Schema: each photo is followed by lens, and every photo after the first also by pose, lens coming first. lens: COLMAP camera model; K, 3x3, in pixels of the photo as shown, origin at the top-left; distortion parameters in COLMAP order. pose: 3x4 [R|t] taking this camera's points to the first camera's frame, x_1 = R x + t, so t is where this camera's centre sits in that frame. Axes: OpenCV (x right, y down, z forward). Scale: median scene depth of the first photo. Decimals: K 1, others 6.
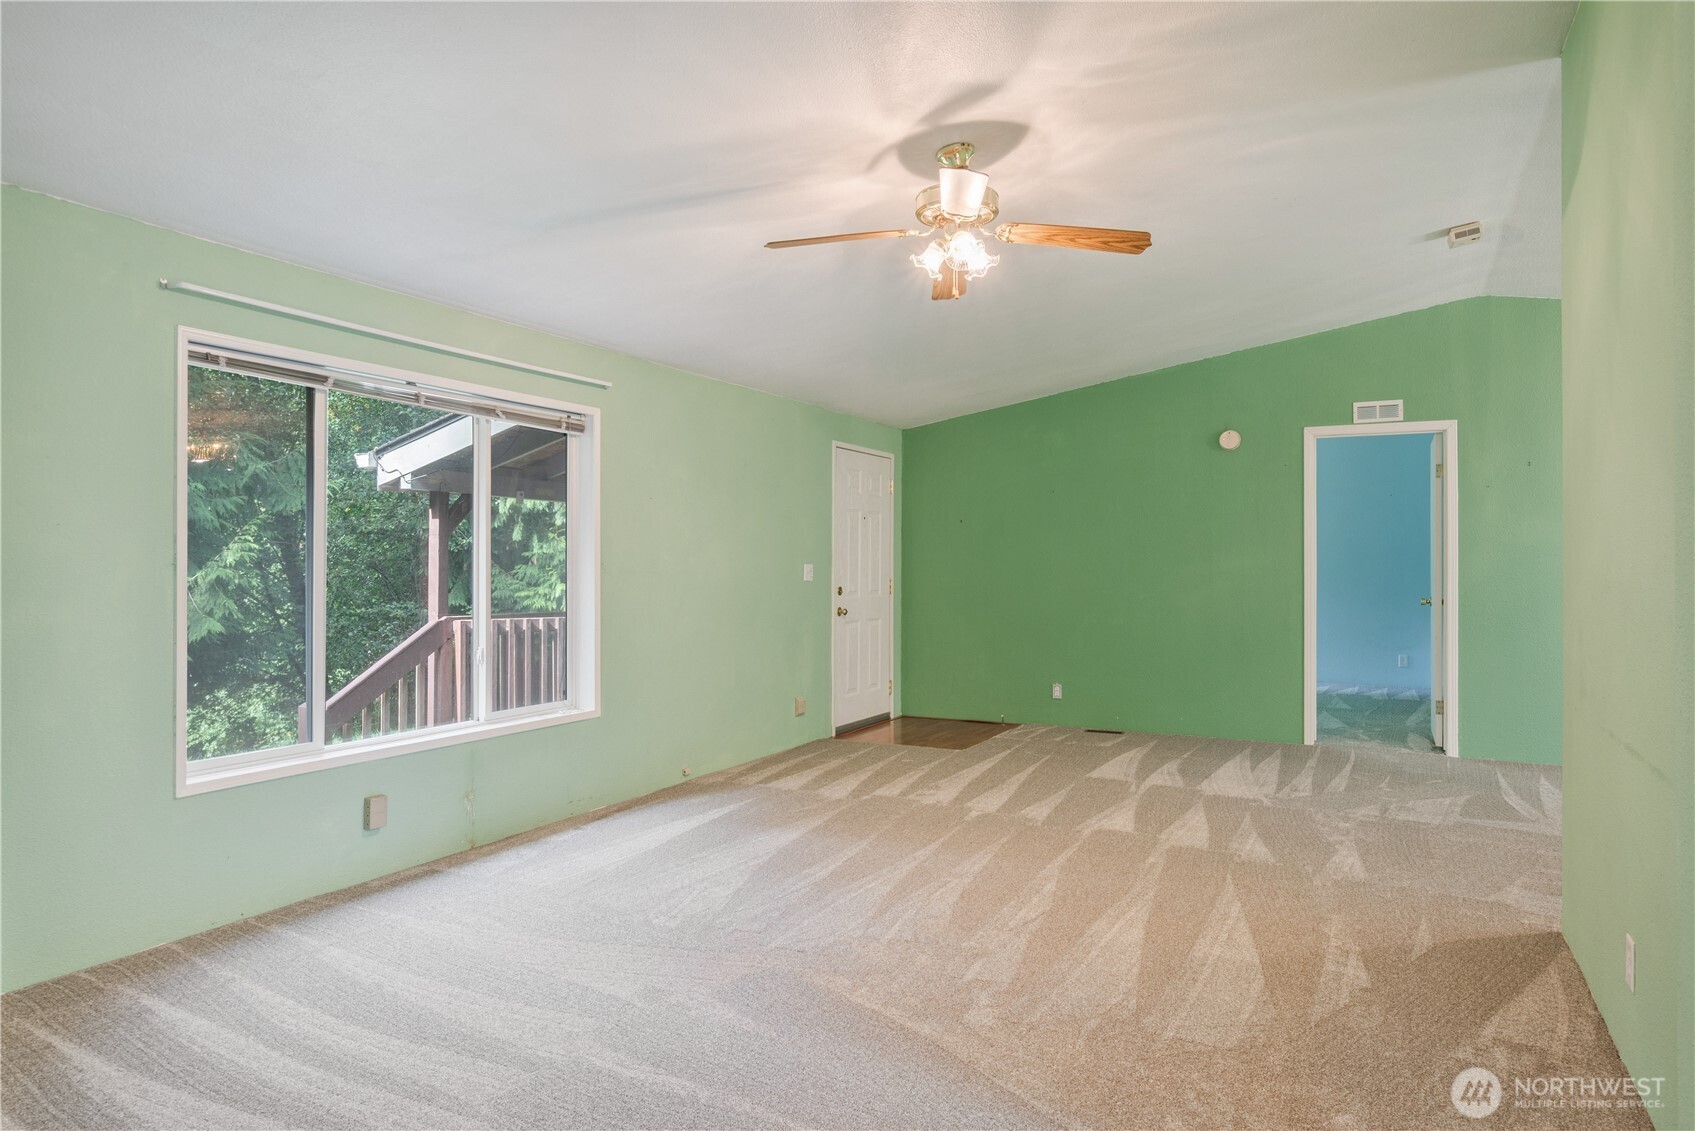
lens RADIAL K [[1041.0, 0, 849.4], [0, 1041.0, 563.3], [0, 0, 1]] dist [0.002147, -0.001473]
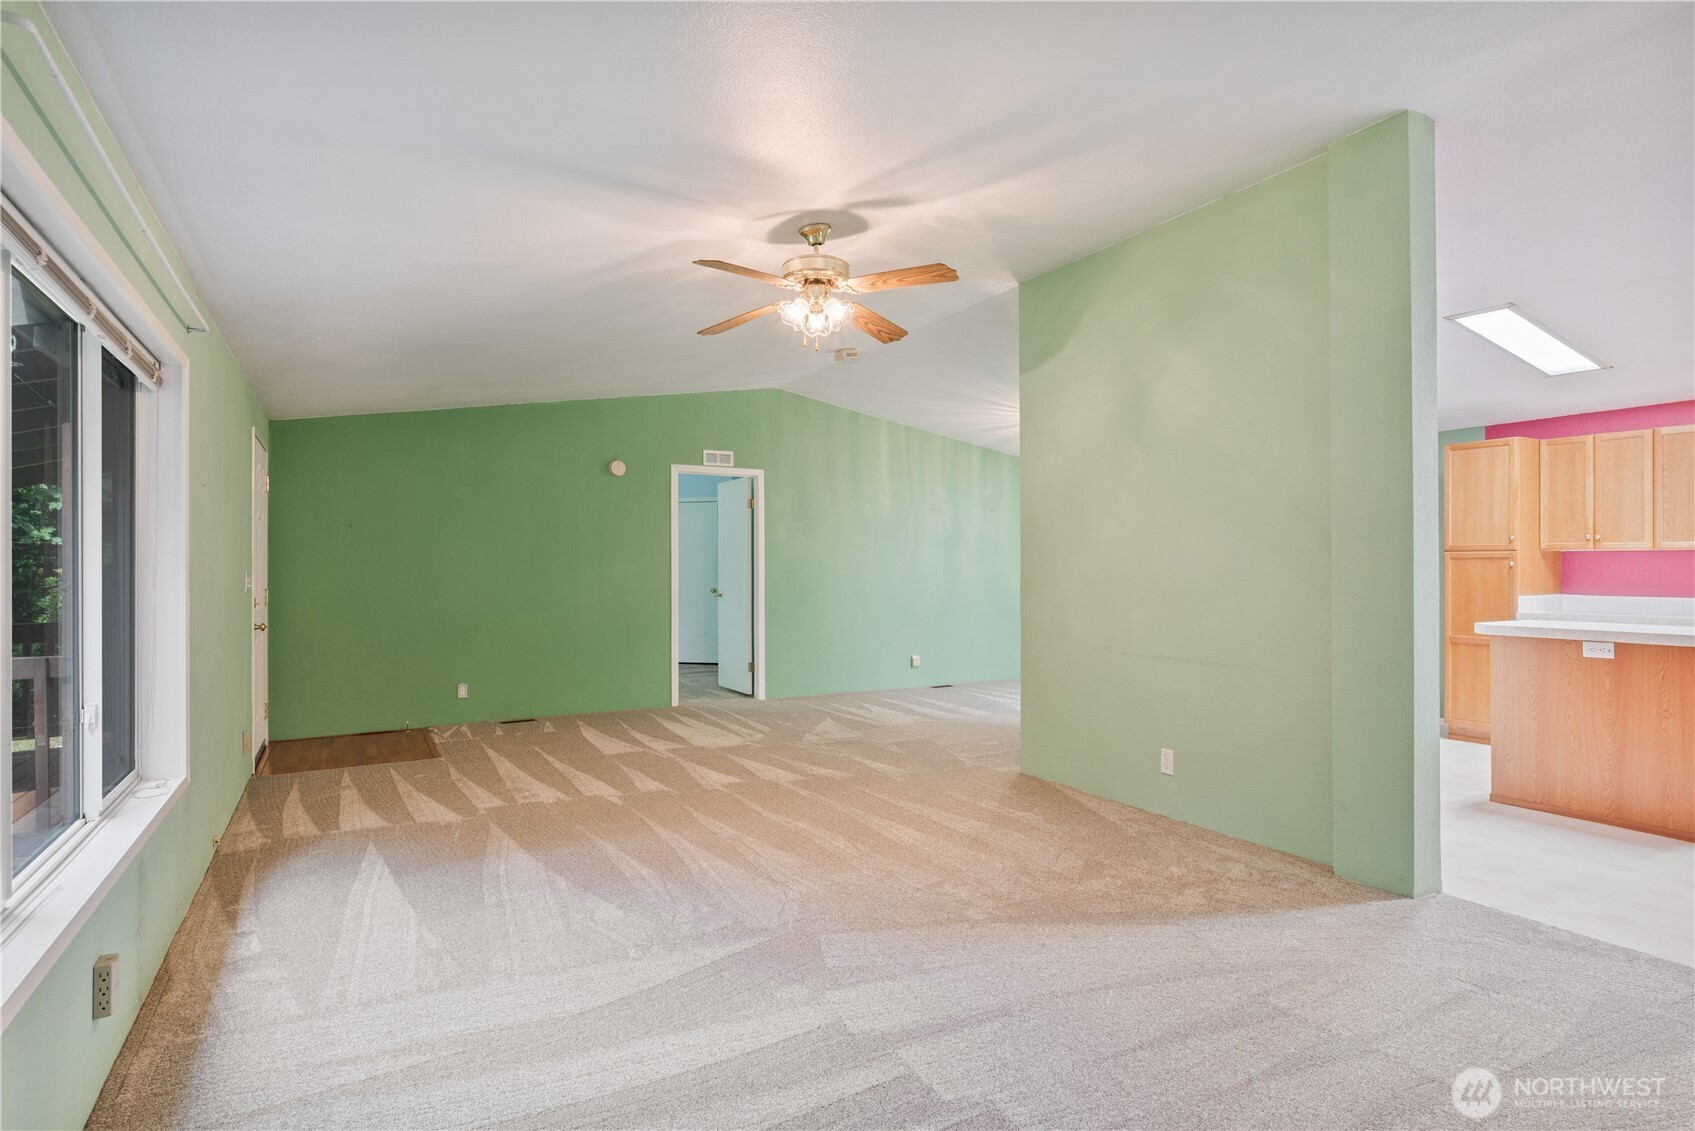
lens RADIAL K [[885.0, 0, 847.1], [0, 885.0, 560.9], [0, 0, 1]] dist [0.002568, -0.000101]
pose [[0.546843, 0.001830, 0.837233, -0.616707], [0.005919, 0.999964, -0.006052, -0.001252], [-0.837215, 0.008265, 0.546812, 0.338698]]
